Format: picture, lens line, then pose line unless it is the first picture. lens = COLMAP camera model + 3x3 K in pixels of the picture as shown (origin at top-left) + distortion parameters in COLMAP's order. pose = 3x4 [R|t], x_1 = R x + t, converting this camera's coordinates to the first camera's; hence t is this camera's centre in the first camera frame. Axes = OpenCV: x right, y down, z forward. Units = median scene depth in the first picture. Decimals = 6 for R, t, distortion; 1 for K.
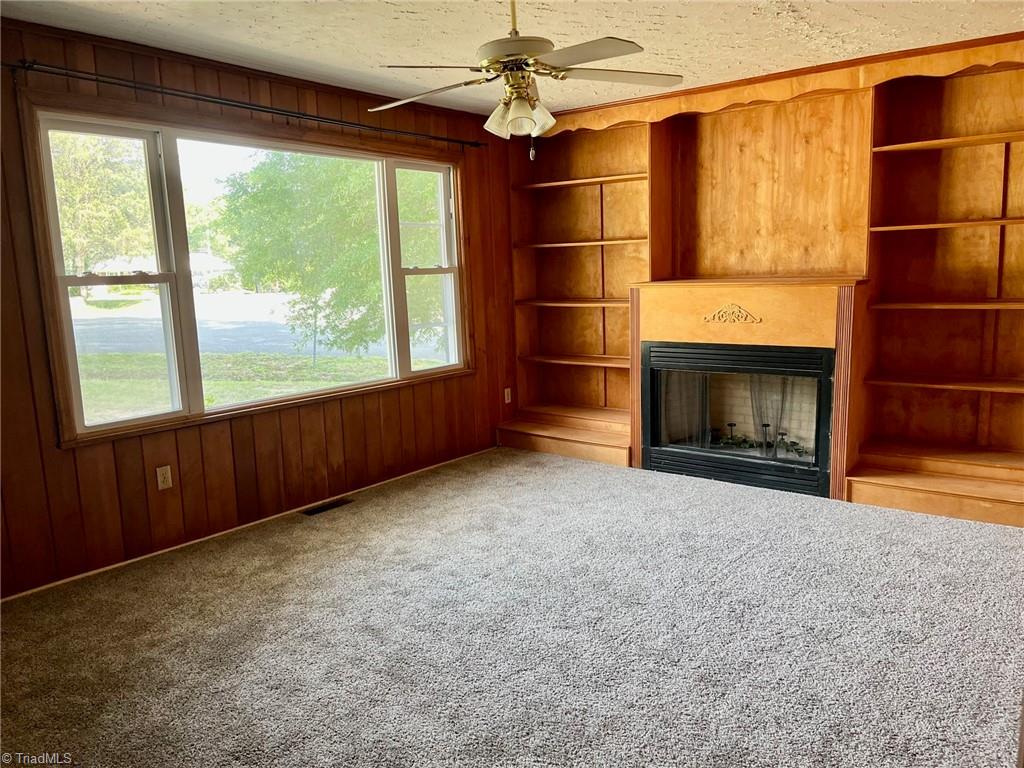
lens RADIAL K [[773.8, 0, 510.2], [0, 773.8, 386.7], [0, 0, 1]] dist [0.065442, -0.088602]
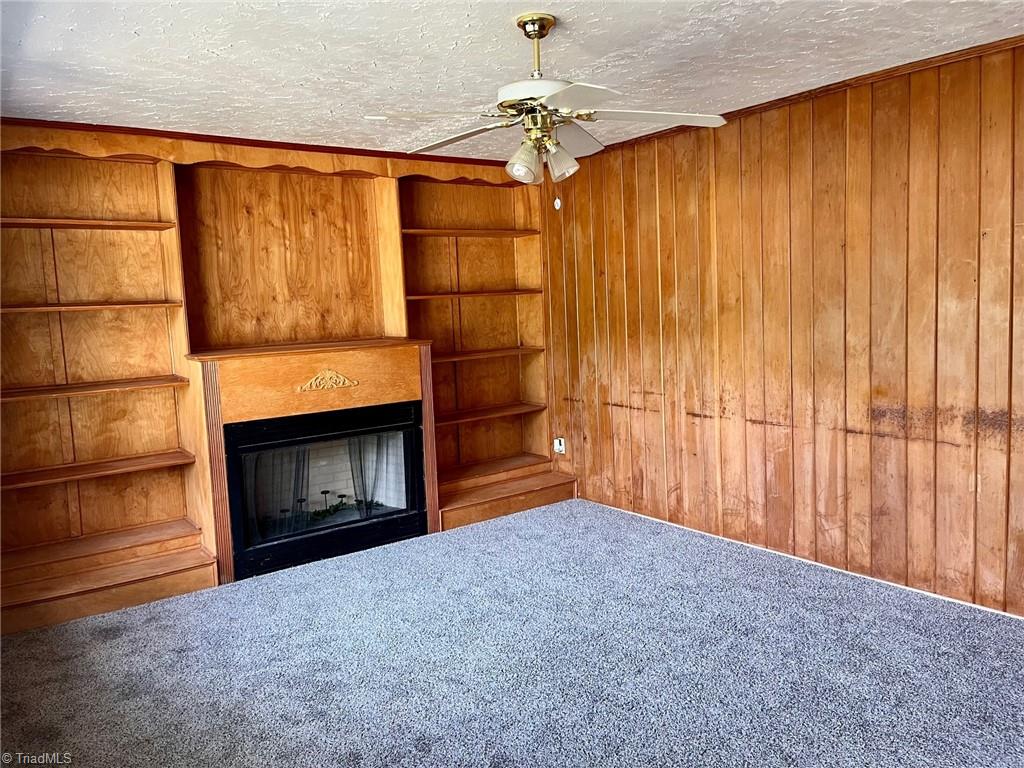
lens RADIAL K [[773.8, 0, 512.1], [0, 773.8, 381.8], [0, 0, 1]] dist [0.065442, -0.088602]
pose [[0.272546, -0.075535, 0.959173, -0.571101], [0.188001, 0.981878, 0.023903, -0.070453], [-0.943596, 0.173811, 0.281808, 0.507033]]
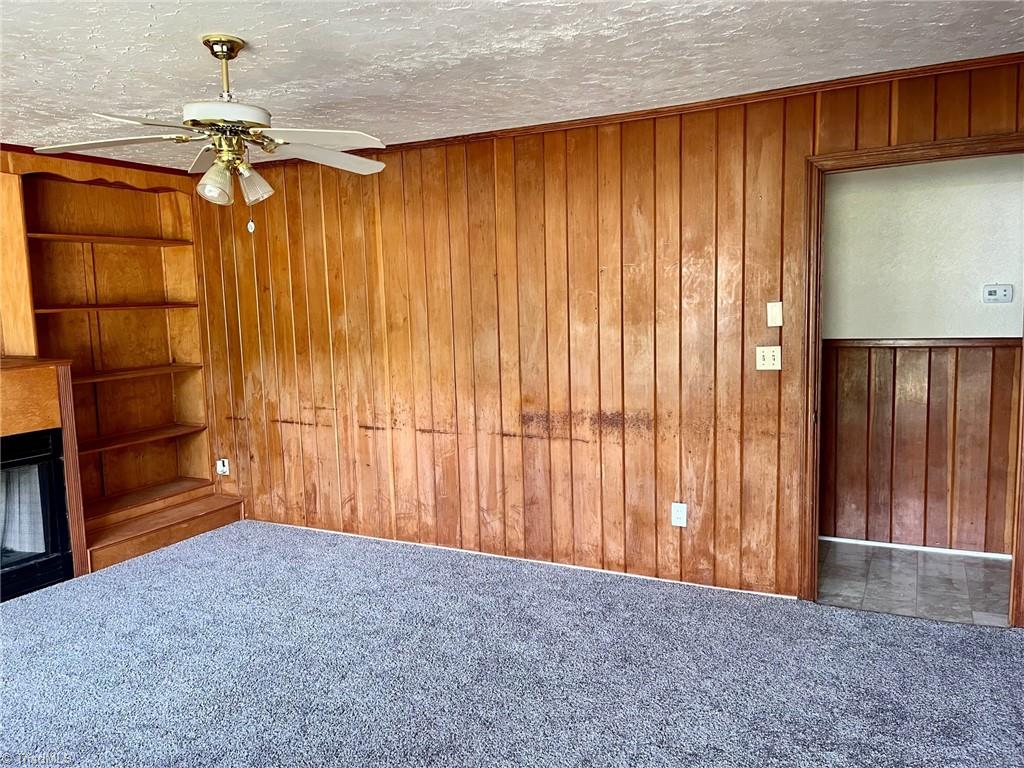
lens RADIAL K [[773.8, 0, 505.7], [0, 773.8, 391.2], [0, 0, 1]] dist [0.065442, -0.088602]
pose [[-0.178517, -0.077182, 0.980905, -0.609233], [0.190585, 0.975326, 0.111428, -0.089179], [-0.965303, 0.206838, -0.159402, 0.549204]]
